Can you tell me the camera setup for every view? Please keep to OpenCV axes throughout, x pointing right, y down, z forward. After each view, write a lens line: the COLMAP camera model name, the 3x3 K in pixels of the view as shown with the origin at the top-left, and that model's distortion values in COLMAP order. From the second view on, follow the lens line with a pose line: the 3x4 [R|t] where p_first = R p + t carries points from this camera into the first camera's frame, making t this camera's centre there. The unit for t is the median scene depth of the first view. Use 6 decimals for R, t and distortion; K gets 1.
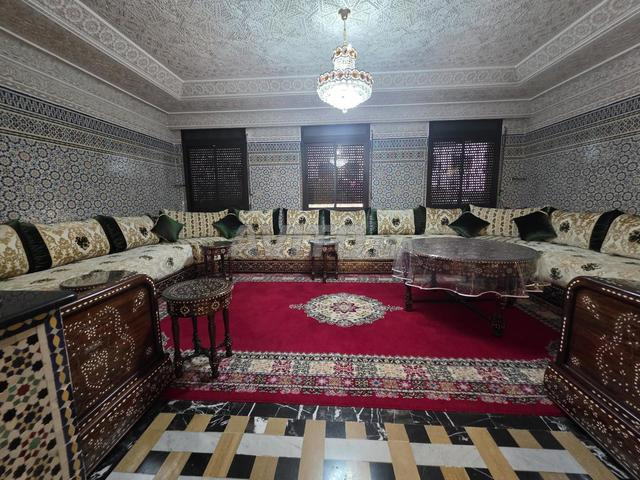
lens RADIAL K [[255.1, 0, 320.0], [0, 255.1, 240.0], [0, 0, 1]] dist [-0.001699, -0.000256]
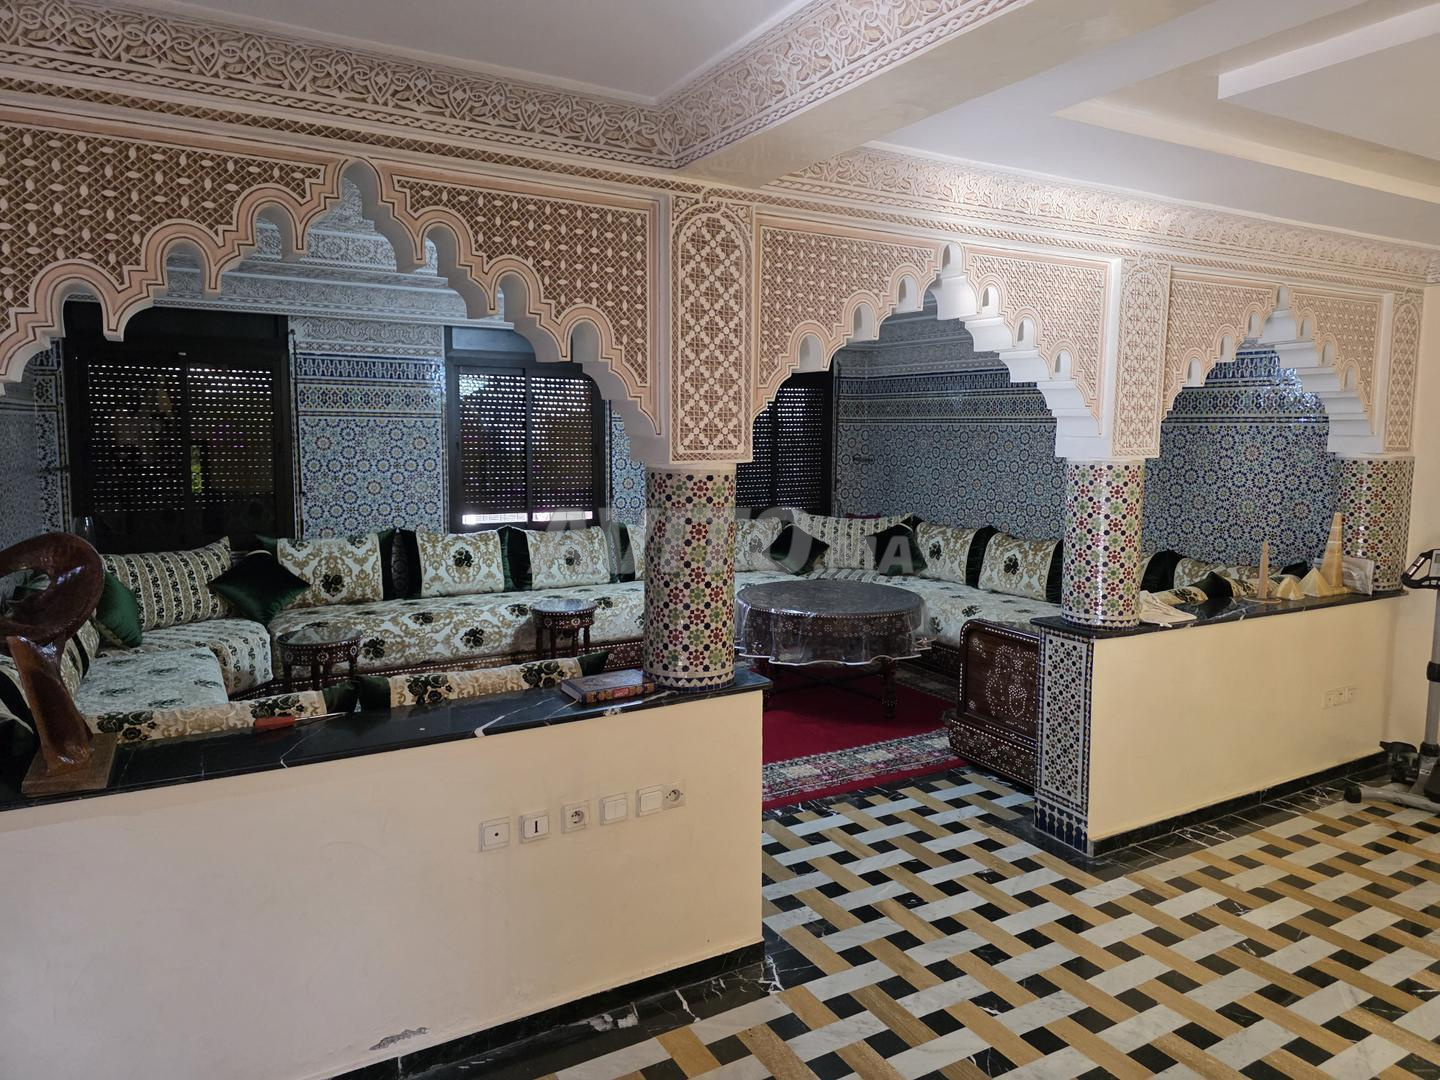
lens RADIAL K [[969.6, 0, 744.1], [0, 969.6, 543.4], [0, 0, 1]] dist [0.052722, -0.000177]
pose [[0.819995, -0.047313, 0.570412, -0.646922], [0.065927, 0.997752, -0.012014, -0.059443], [-0.568561, 0.047458, 0.821271, -0.571686]]
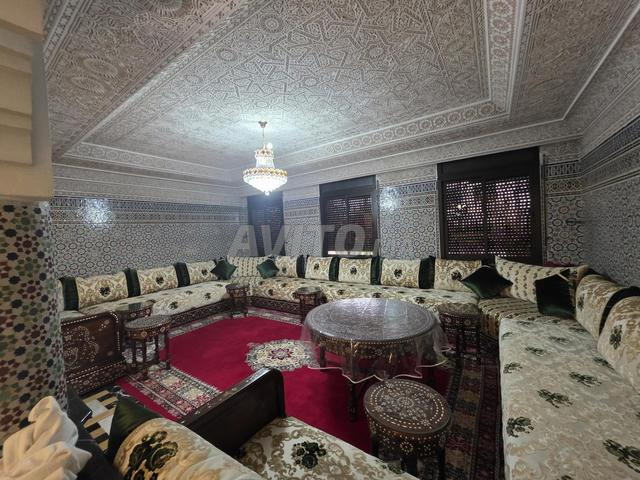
lens RADIAL K [[258.3, 0, 320.0], [0, 258.3, 240.0], [0, 0, 1]] dist [0.001356, 0.000103]
pose [[0.860017, -0.009222, -0.510182, 0.582255], [-0.043443, 0.994883, -0.091214, -0.100842], [0.508413, 0.100610, 0.855216, 0.032132]]
